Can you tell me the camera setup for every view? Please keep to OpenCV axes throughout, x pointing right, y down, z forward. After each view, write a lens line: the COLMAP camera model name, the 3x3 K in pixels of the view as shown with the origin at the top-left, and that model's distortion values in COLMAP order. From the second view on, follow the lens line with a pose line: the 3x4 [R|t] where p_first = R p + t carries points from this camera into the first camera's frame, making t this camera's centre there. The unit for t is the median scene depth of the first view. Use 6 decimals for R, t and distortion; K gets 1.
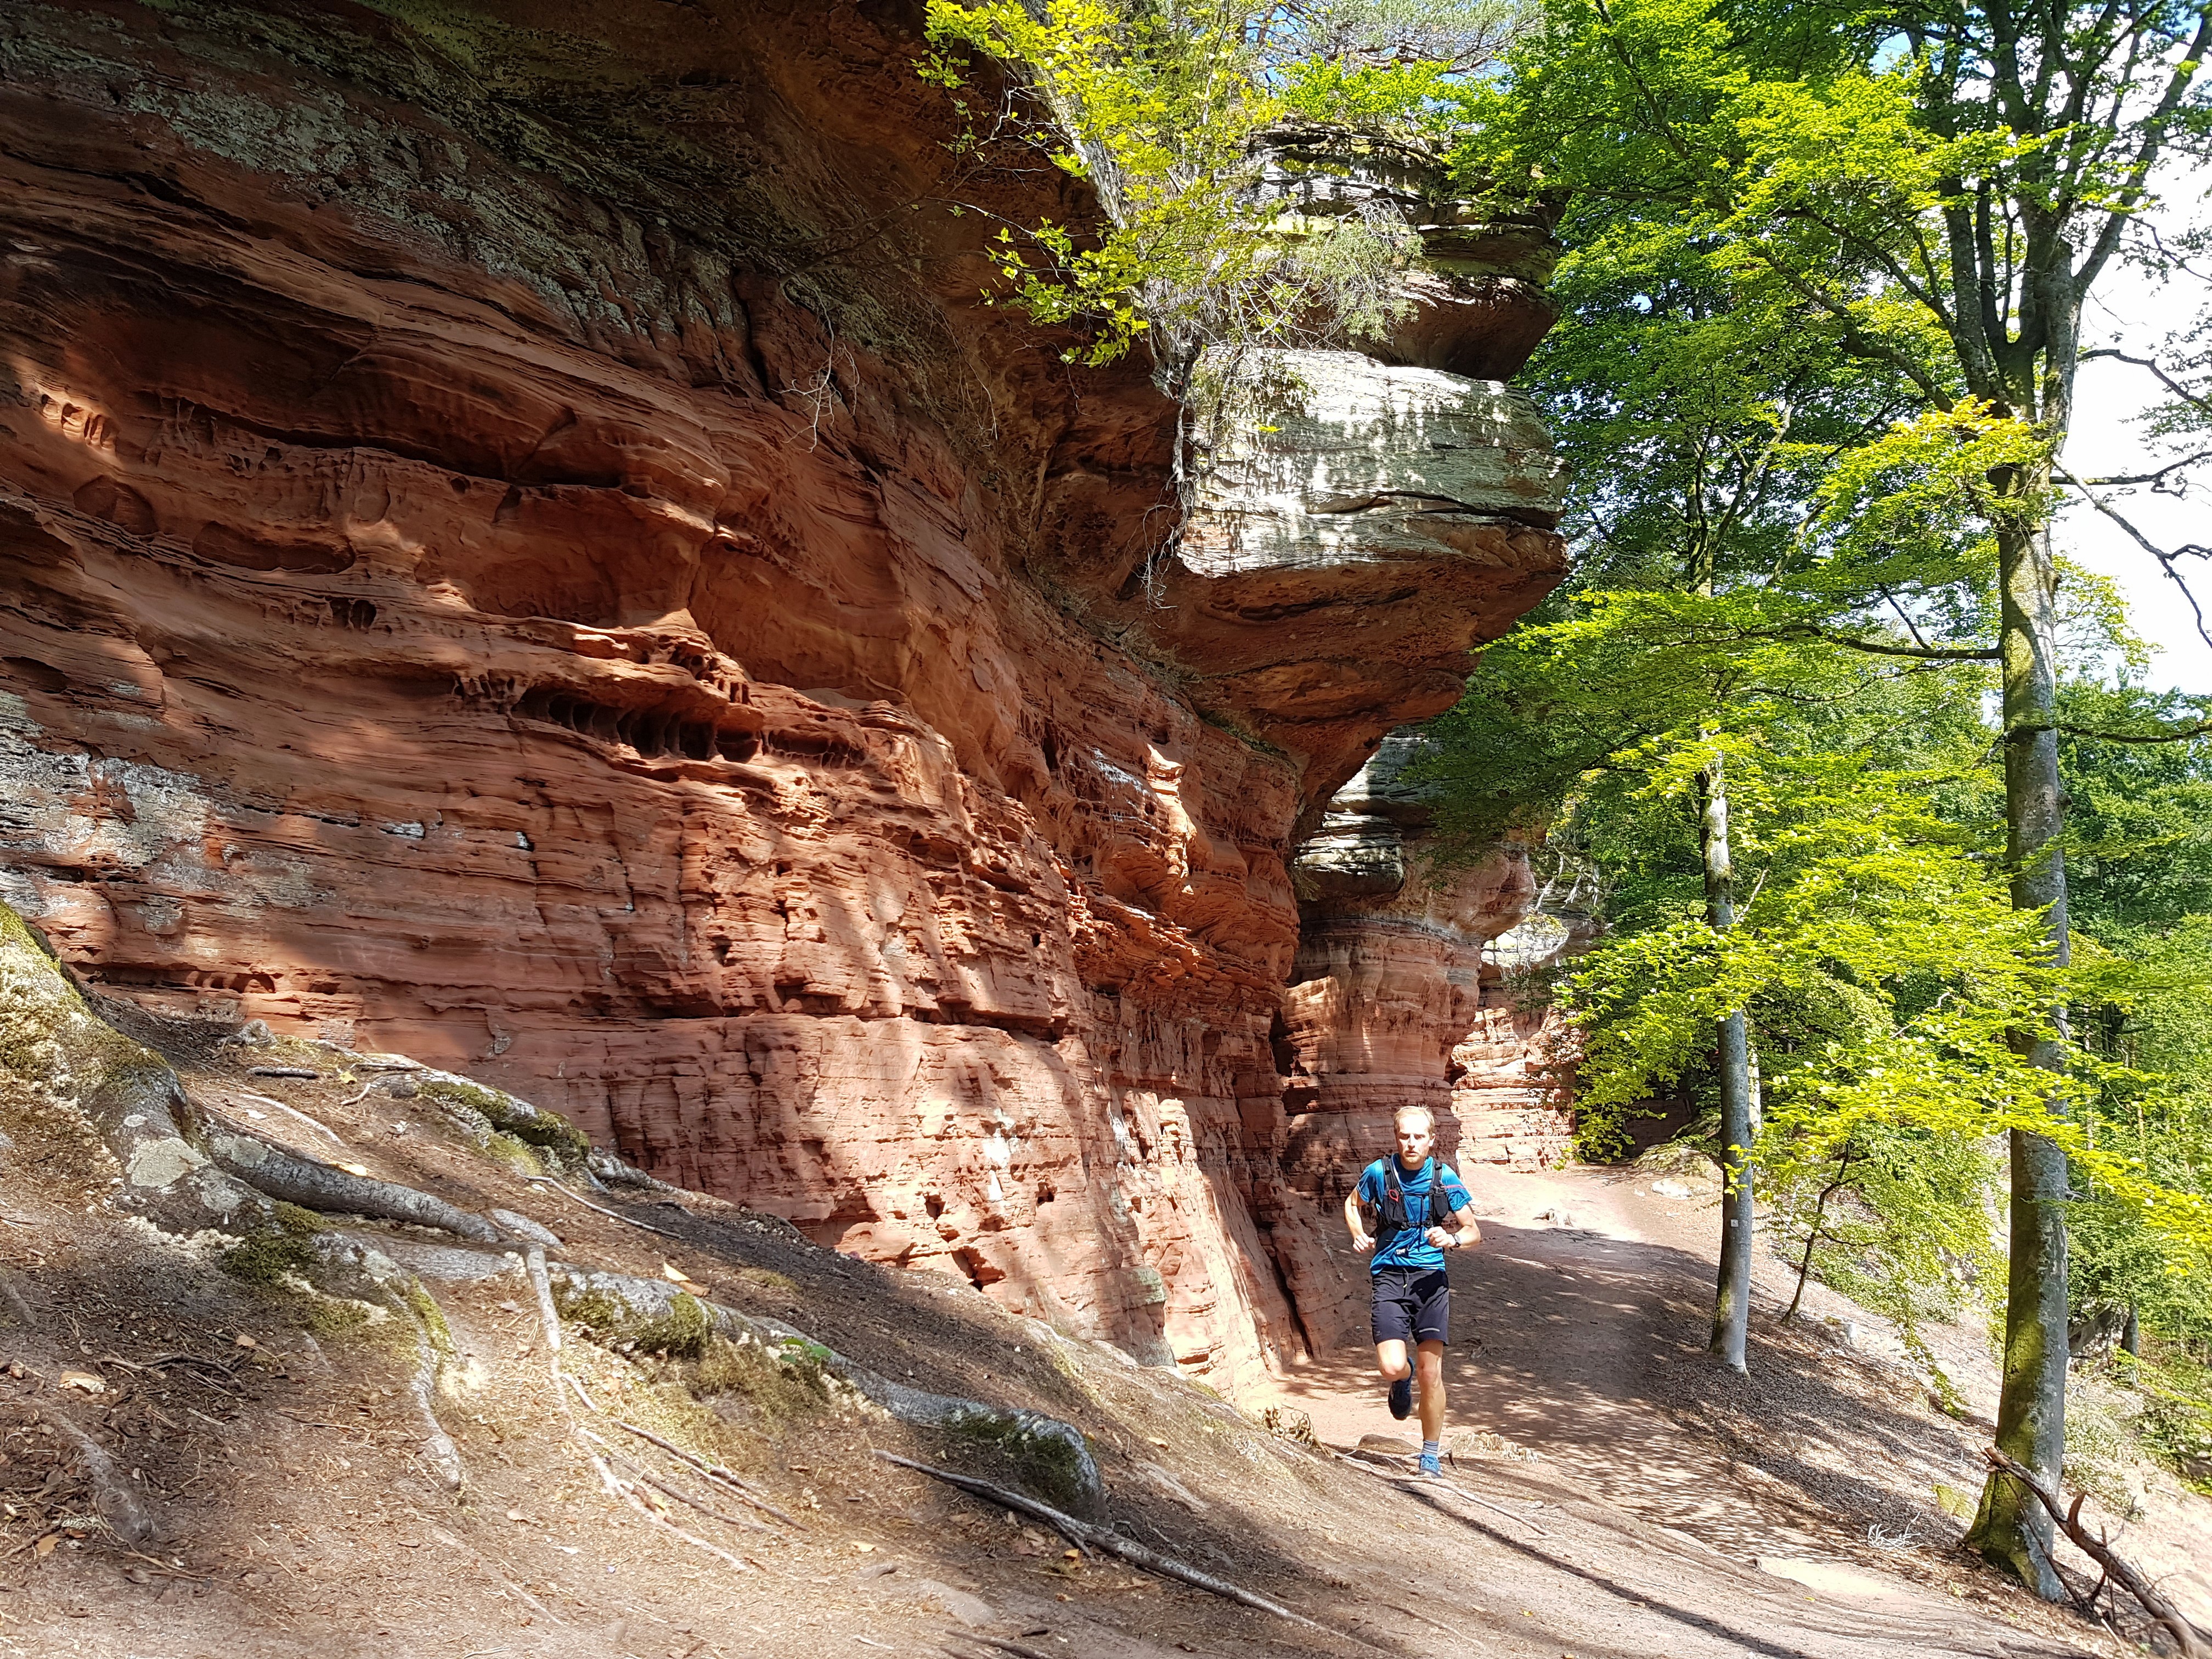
lens RADIAL K [[1685.8, 0, 1112.7], [0, 1685.8, 823.0], [0, 0, 1]] dist [0.009601, 0.000595]
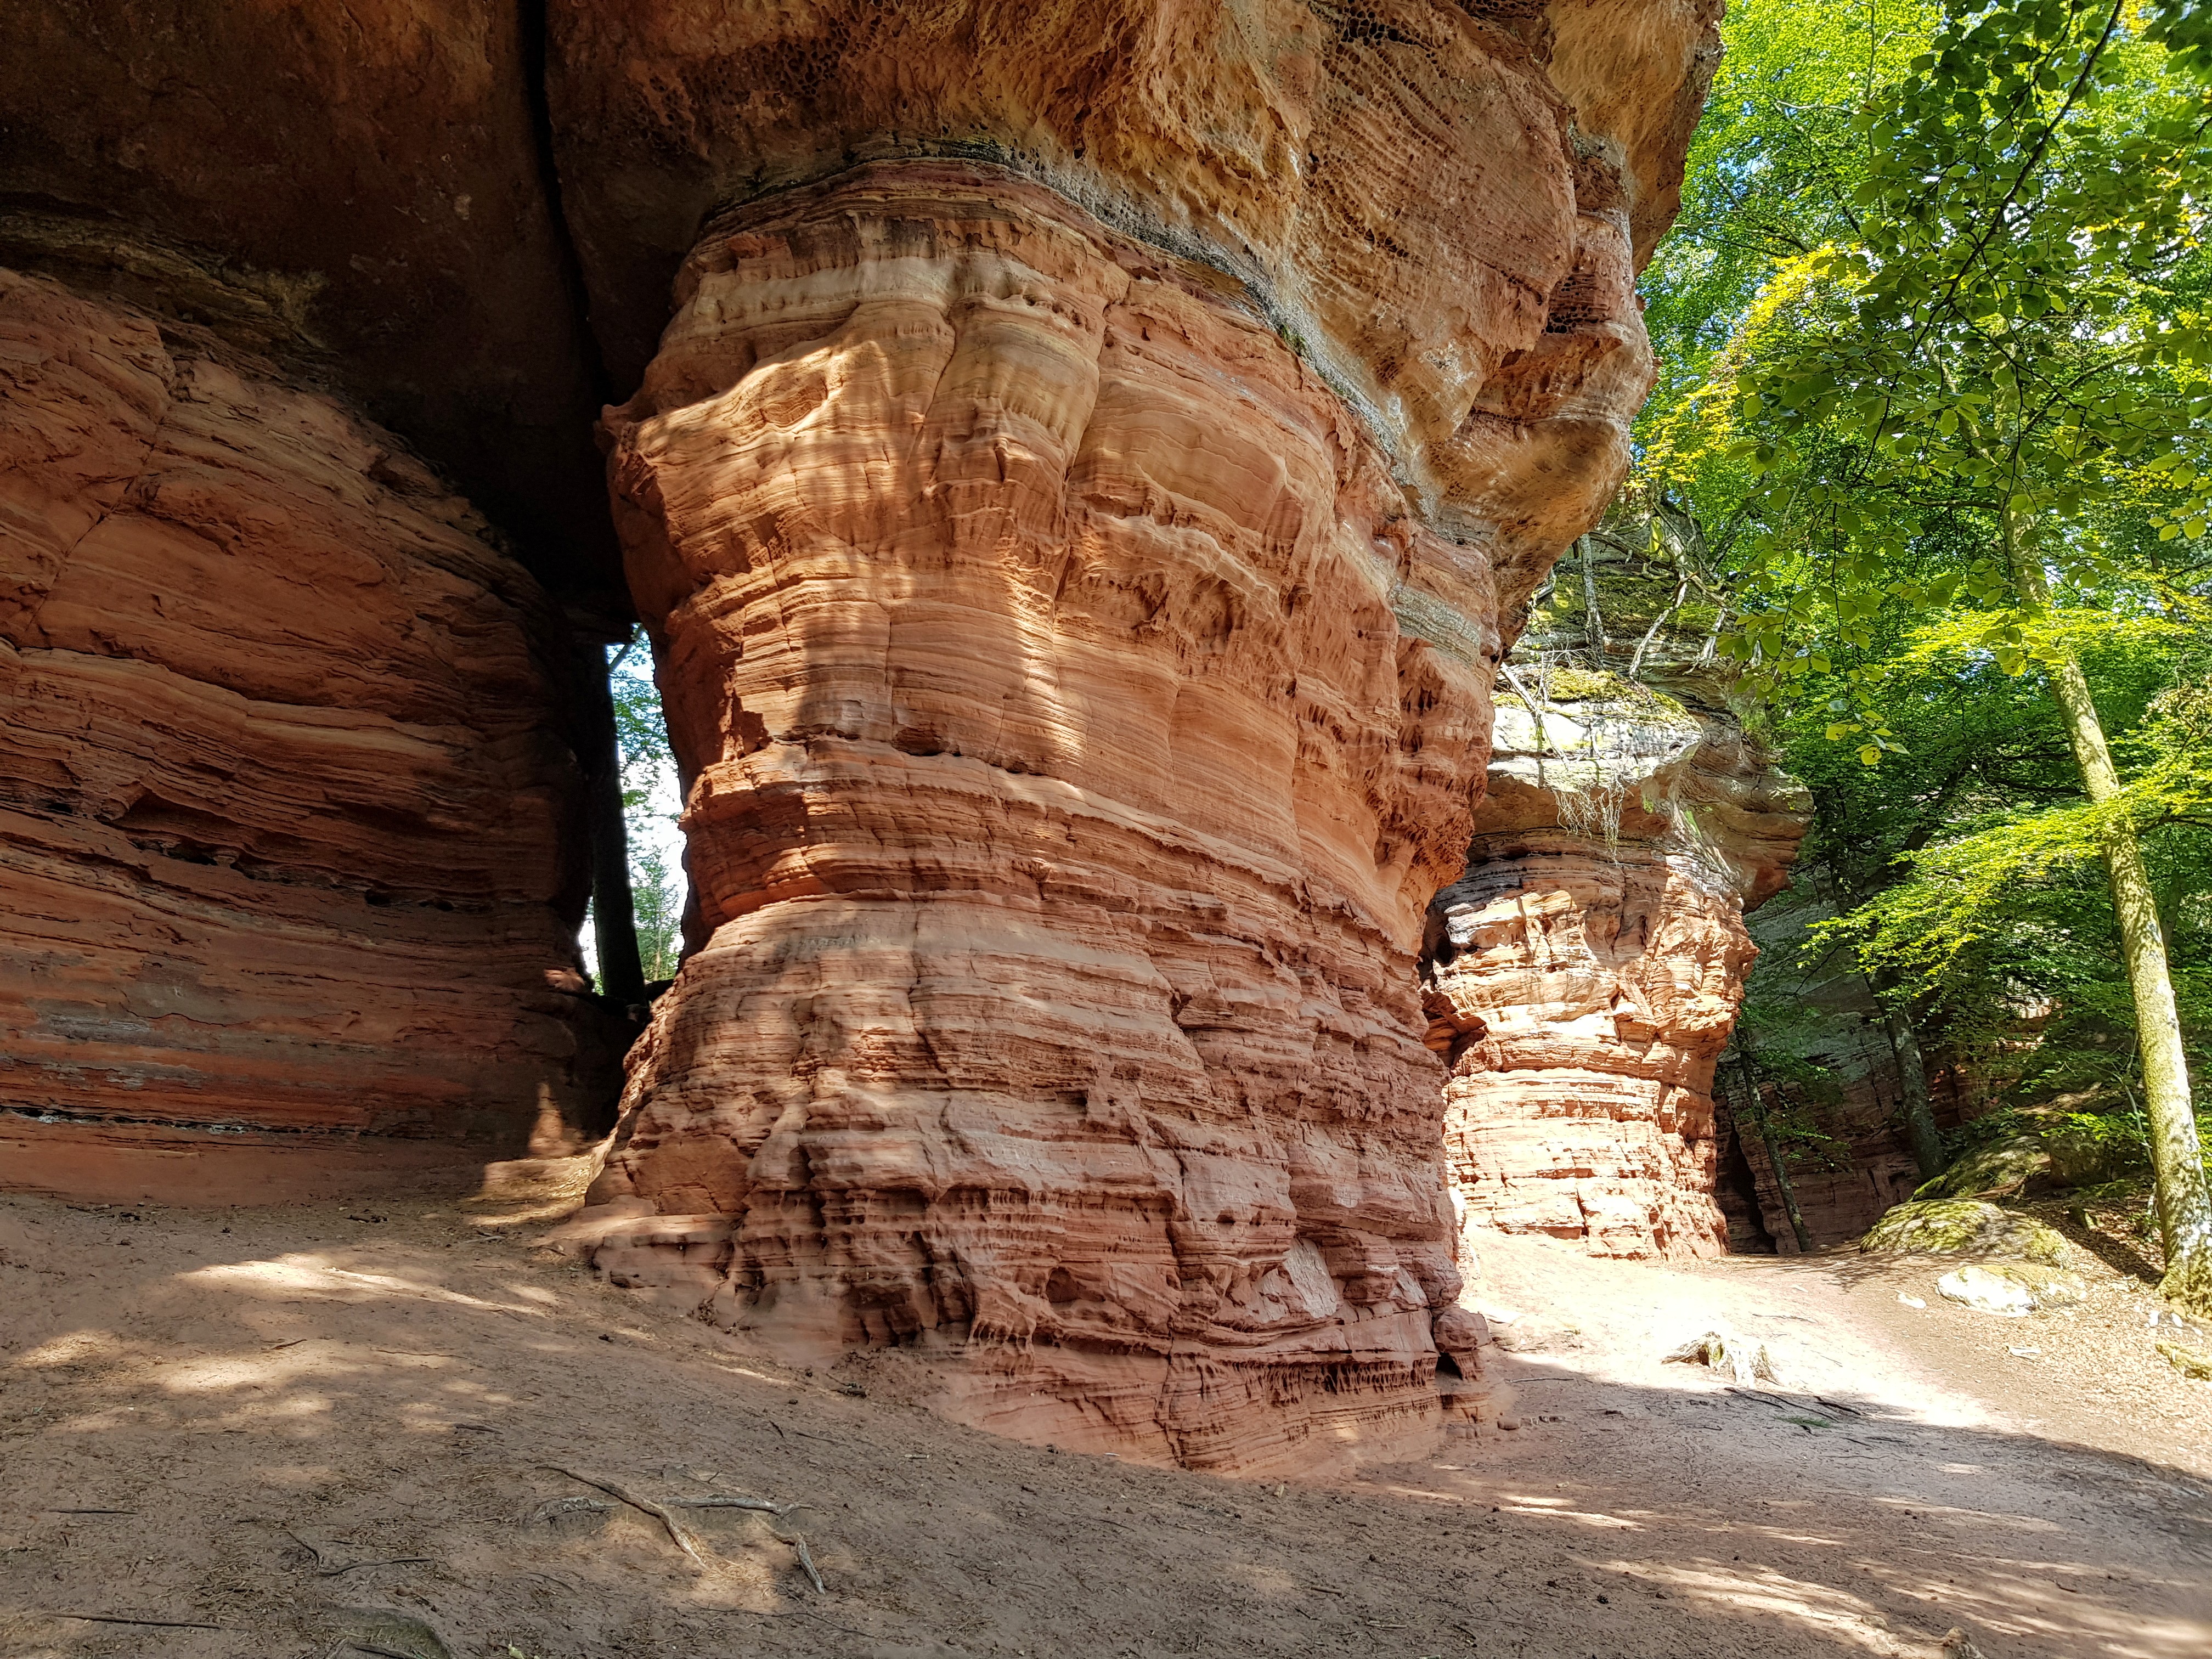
lens RADIAL K [[1685.8, 0, 1097.9], [0, 1685.8, 840.9], [0, 0, 1]] dist [0.009601, 0.000595]
pose [[0.999342, -0.007874, -0.035406, 0.123447], [0.005140, 0.997045, -0.076643, 0.130988], [0.035905, 0.076411, 0.996430, 0.545533]]
